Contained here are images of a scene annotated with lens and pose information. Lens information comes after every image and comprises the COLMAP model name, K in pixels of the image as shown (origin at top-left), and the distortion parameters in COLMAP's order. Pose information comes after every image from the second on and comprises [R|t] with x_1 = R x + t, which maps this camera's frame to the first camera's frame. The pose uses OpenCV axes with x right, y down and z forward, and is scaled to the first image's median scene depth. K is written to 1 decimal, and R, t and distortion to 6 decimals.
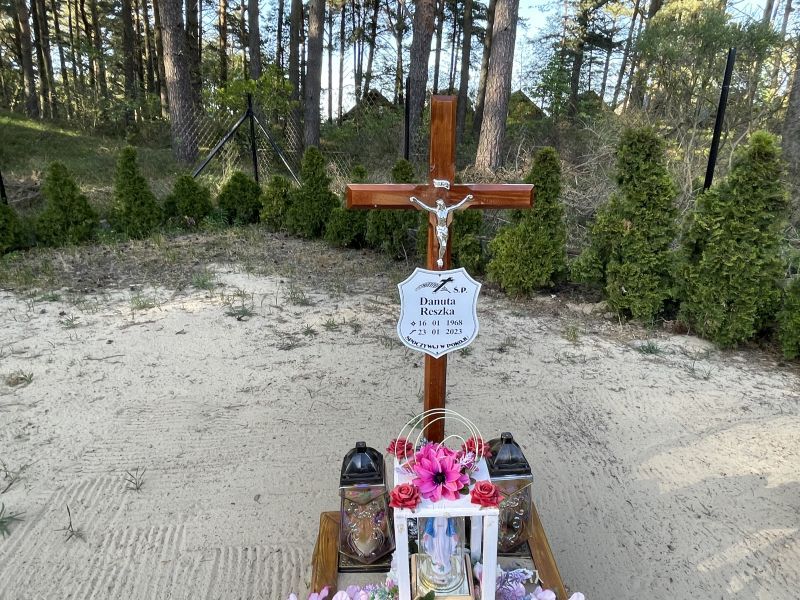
lens RADIAL K [[546.0, 0, 397.7], [0, 546.0, 294.9], [0, 0, 1]] dist [0.024979, -0.034095]
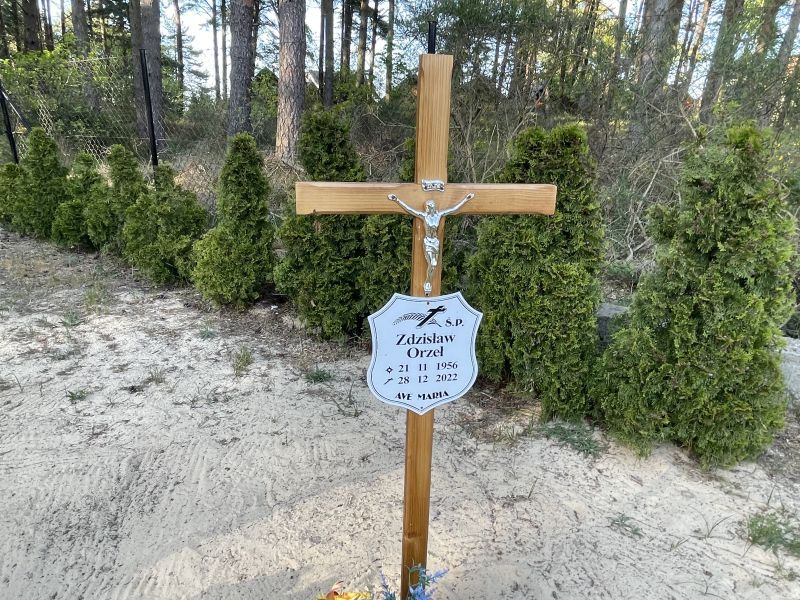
lens RADIAL K [[546.0, 0, 397.7], [0, 546.0, 294.9], [0, 0, 1]] dist [0.024979, -0.034095]
pose [[0.987772, -0.036617, 0.151544, 0.420852], [0.032235, 0.998991, 0.031274, -0.046043], [-0.152537, -0.026007, 0.987956, 0.139212]]
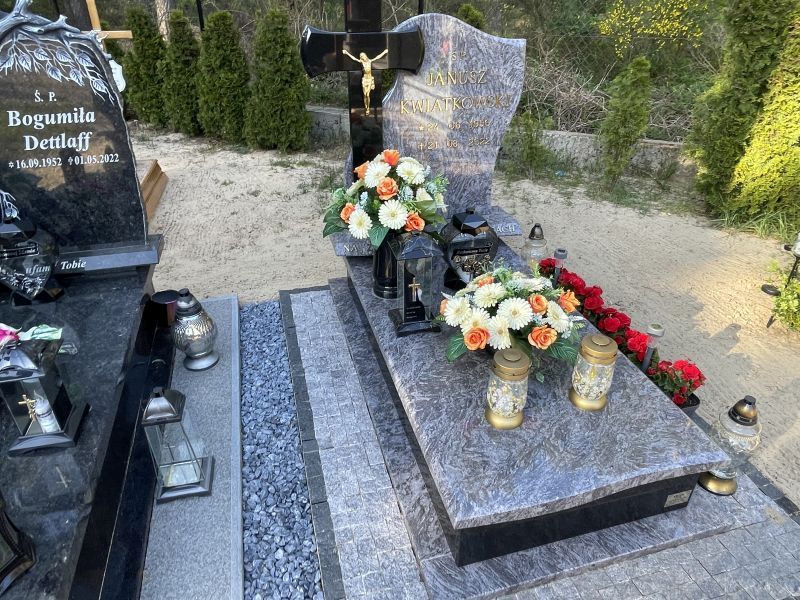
lens RADIAL K [[557.2, 0, 400.0], [0, 557.2, 300.0], [0, 0, 1]] dist [-0.001104, 0.004822]
pose [[0.978756, -0.115927, 0.169108, 0.846660], [0.077318, 0.972602, 0.219245, 0.256026], [-0.189891, -0.201512, 0.960903, -0.977061]]
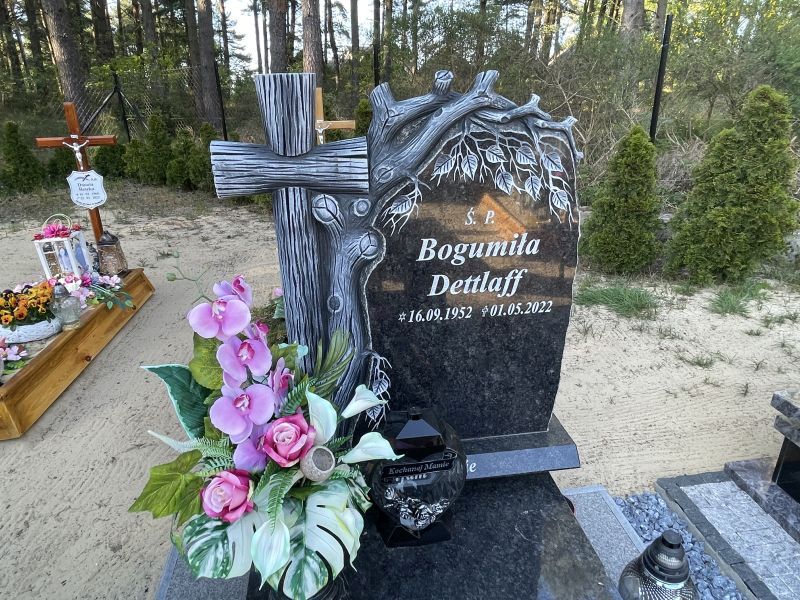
lens RADIAL K [[548.7, 0, 400.0], [0, 548.7, 300.0], [0, 0, 1]] dist [-0.001575, -0.002356]
pose [[0.995602, -0.064101, 0.068320, 0.540883], [0.058581, 0.995076, 0.079956, 0.174812], [-0.073109, -0.075602, 0.994454, -0.679111]]
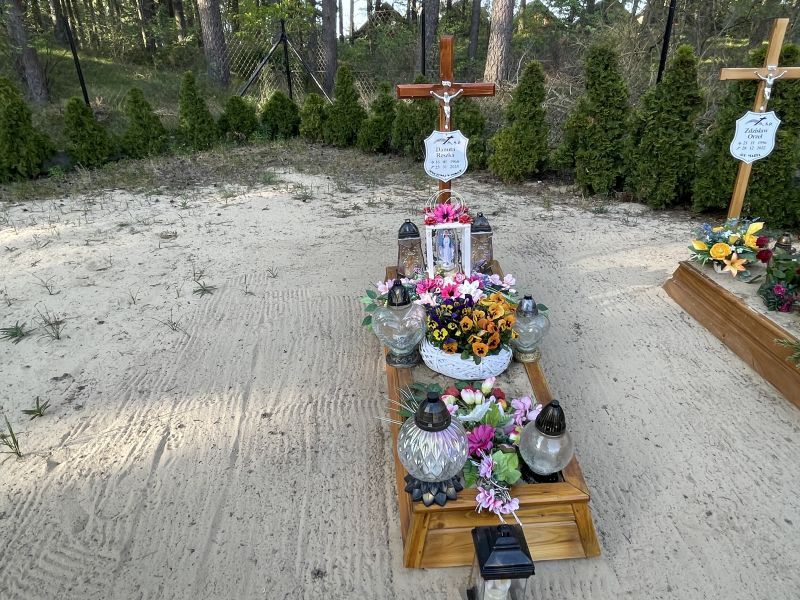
lens RADIAL K [[545.2, 0, 400.0], [0, 545.2, 300.0], [0, 0, 1]] dist [0.025616, -0.038536]
pose [[0.999430, -0.018885, -0.027985, -0.017425], [0.022635, 0.989834, 0.140417, 0.108282], [0.025049, -0.140970, 0.989697, -0.396915]]
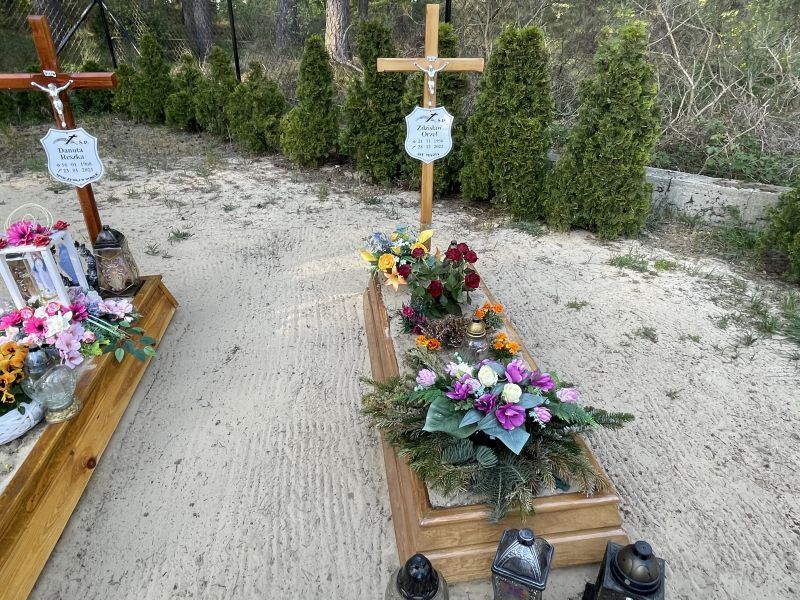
lens RADIAL K [[546.0, 0, 397.7], [0, 546.0, 294.9], [0, 0, 1]] dist [0.024979, -0.034095]
pose [[0.995267, -0.052540, 0.081749, 0.367947], [0.035952, 0.980631, 0.192539, 0.064151], [-0.090281, -0.188688, 0.977878, -0.312826]]
